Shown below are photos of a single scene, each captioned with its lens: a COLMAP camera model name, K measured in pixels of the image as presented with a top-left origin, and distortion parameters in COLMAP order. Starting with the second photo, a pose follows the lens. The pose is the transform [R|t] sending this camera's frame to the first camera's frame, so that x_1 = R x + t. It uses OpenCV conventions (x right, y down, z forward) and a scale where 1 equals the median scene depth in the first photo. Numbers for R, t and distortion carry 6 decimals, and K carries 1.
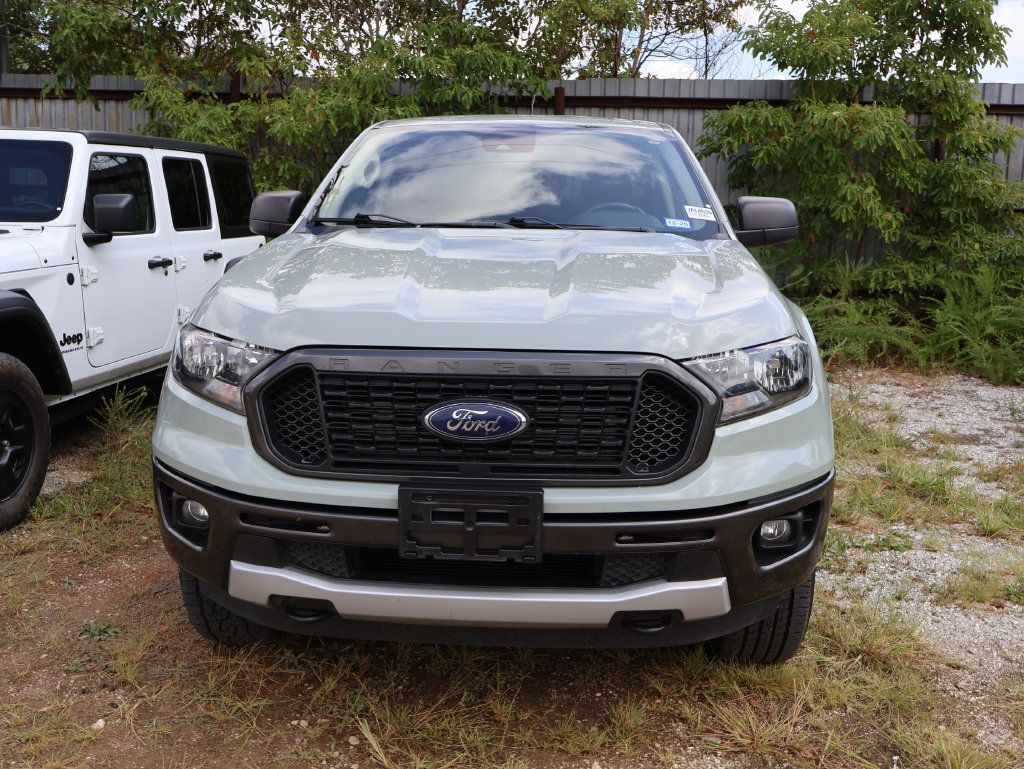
lens RADIAL K [[947.5, 0, 512.0], [0, 947.5, 384.5], [0, 0, 1]] dist [0.000993, 0.004746]
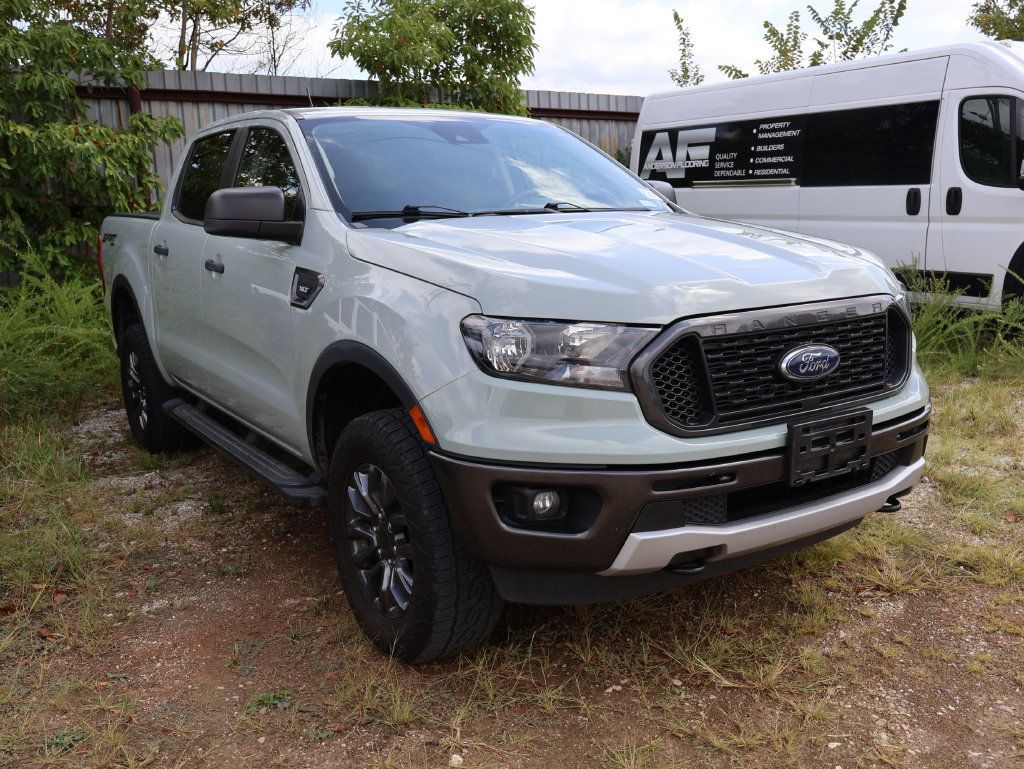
lens RADIAL K [[948.2, 0, 515.5], [0, 948.2, 378.8], [0, 0, 1]] dist [-0.001149, 0.004159]
pose [[0.808976, -0.141261, 0.570616, -0.780772], [0.144140, 0.988731, 0.040419, -0.033086], [-0.569896, 0.049550, 0.820221, 0.175619]]
